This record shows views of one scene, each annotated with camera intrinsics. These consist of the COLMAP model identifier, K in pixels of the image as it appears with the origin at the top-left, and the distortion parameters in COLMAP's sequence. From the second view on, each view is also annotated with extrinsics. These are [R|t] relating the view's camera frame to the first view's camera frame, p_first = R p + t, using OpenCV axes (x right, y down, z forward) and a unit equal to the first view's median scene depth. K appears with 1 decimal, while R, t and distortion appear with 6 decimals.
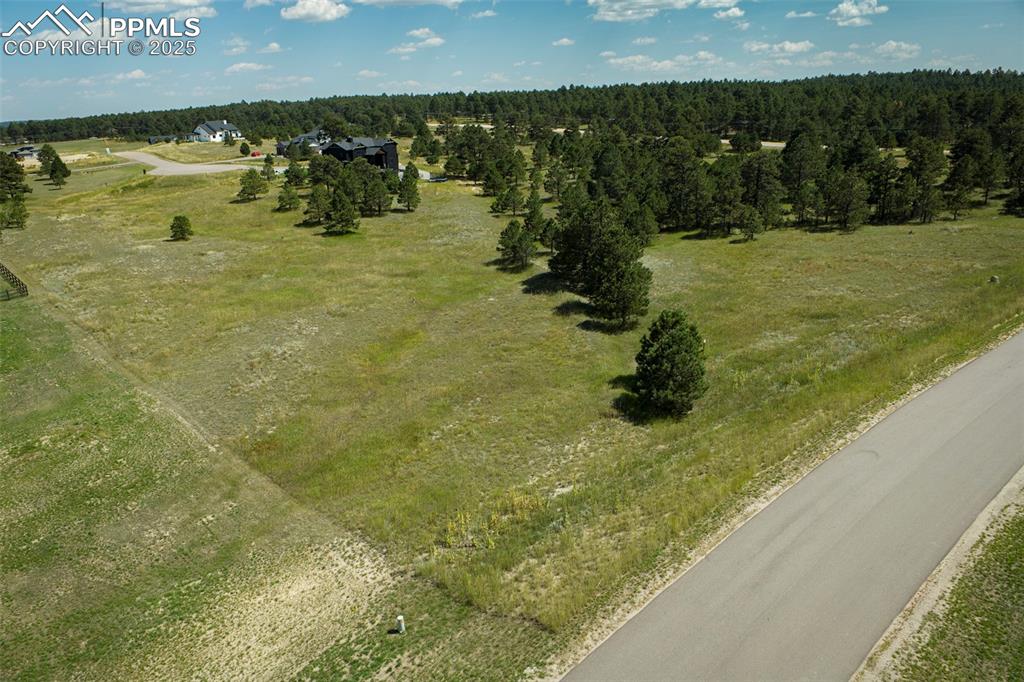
lens RADIAL K [[710.3, 0, 520.0], [0, 710.3, 344.1], [0, 0, 1]] dist [-0.050391, 0.011152]
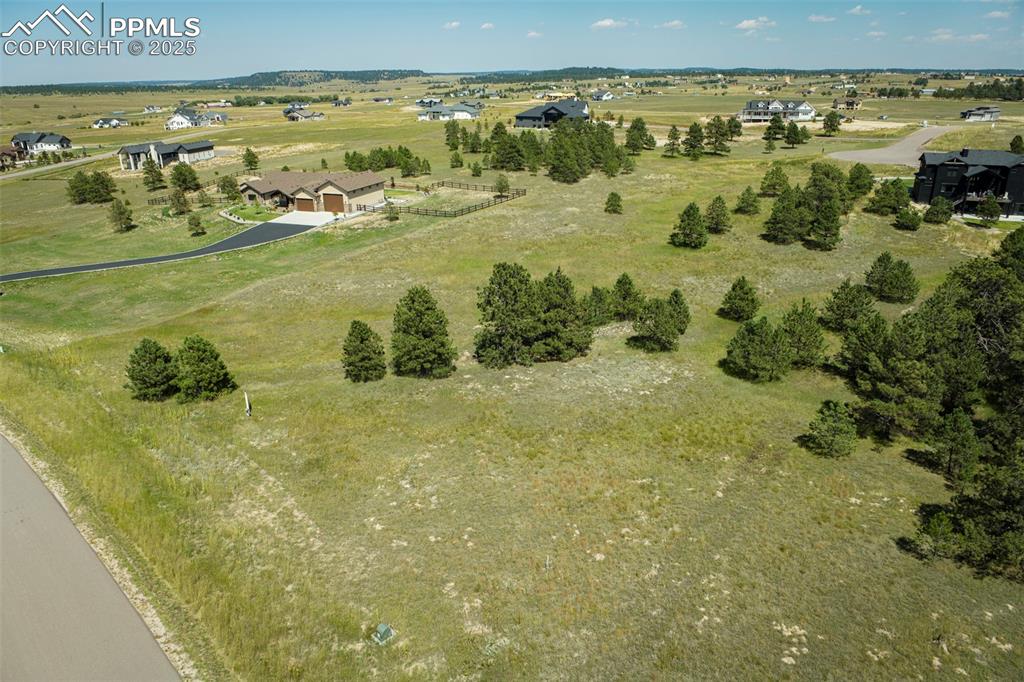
lens RADIAL K [[710.3, 0, 511.8], [0, 710.3, 345.1], [0, 0, 1]] dist [-0.050391, 0.011152]
pose [[0.161303, 0.391428, -0.905961, 0.957074], [-0.318146, 0.889599, 0.327714, -0.411822], [0.934219, 0.235366, 0.268026, 0.816946]]
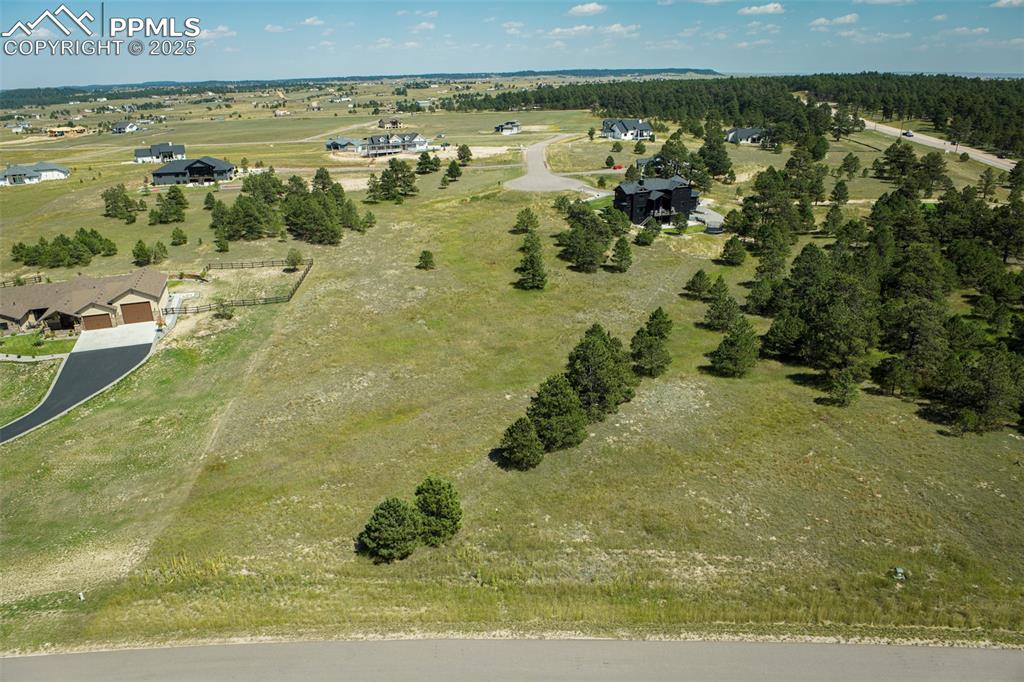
lens RADIAL K [[710.3, 0, 513.9], [0, 710.3, 344.1], [0, 0, 1]] dist [-0.050391, 0.011152]
pose [[0.758262, 0.256969, -0.599170, 0.688673], [-0.221443, 0.965920, 0.134019, -0.324195], [0.613189, 0.031060, 0.789325, 0.072365]]
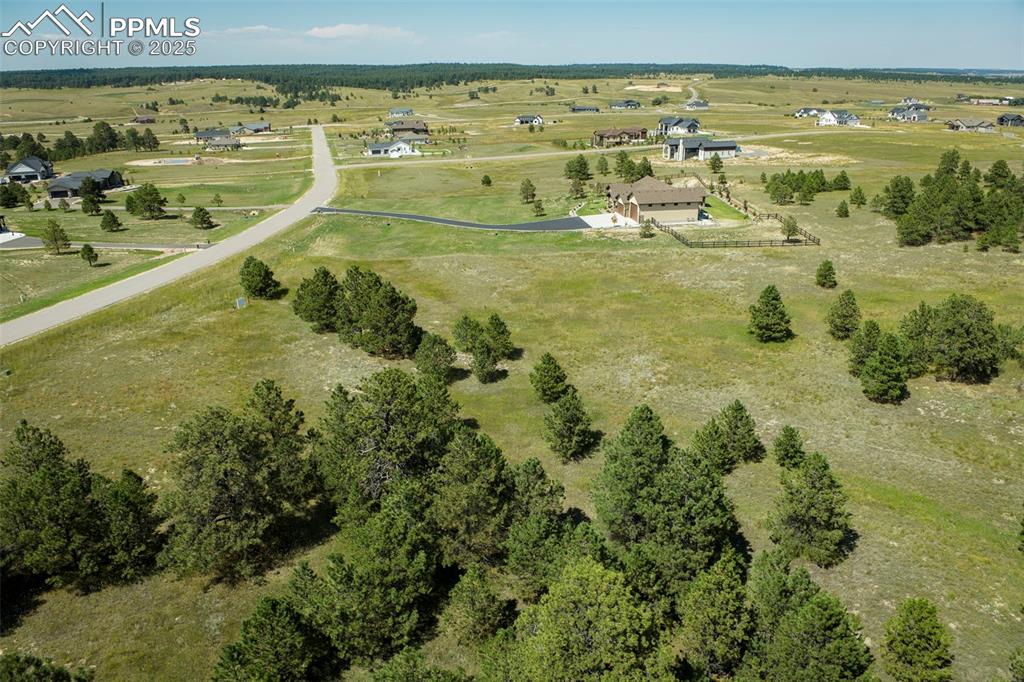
lens RADIAL K [[710.3, 0, 511.0], [0, 710.3, 347.8], [0, 0, 1]] dist [-0.050391, 0.011152]
pose [[-0.763512, 0.281405, -0.581257, 0.619243], [-0.176104, 0.775229, 0.606636, -0.844681], [0.621318, 0.565536, -0.542340, 1.869924]]
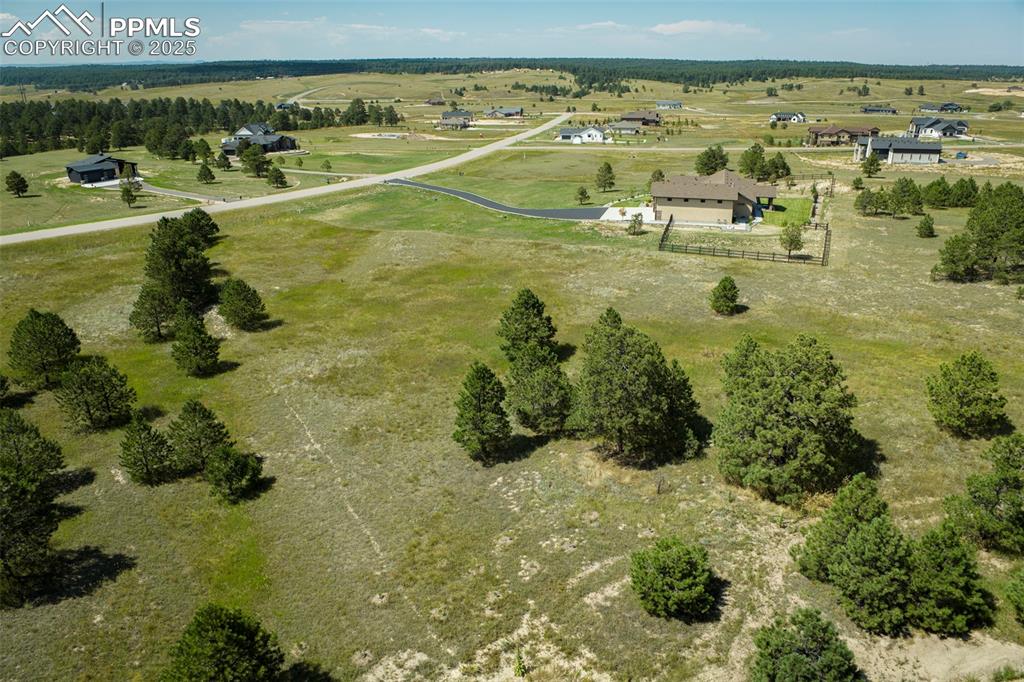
lens RADIAL K [[710.3, 0, 509.7], [0, 710.3, 342.6], [0, 0, 1]] dist [-0.050391, 0.011152]
pose [[-0.966974, 0.131099, -0.218575, -0.159440], [-0.044517, 0.757517, 0.651296, -0.827844], [0.250959, 0.639516, -0.726663, 2.129130]]
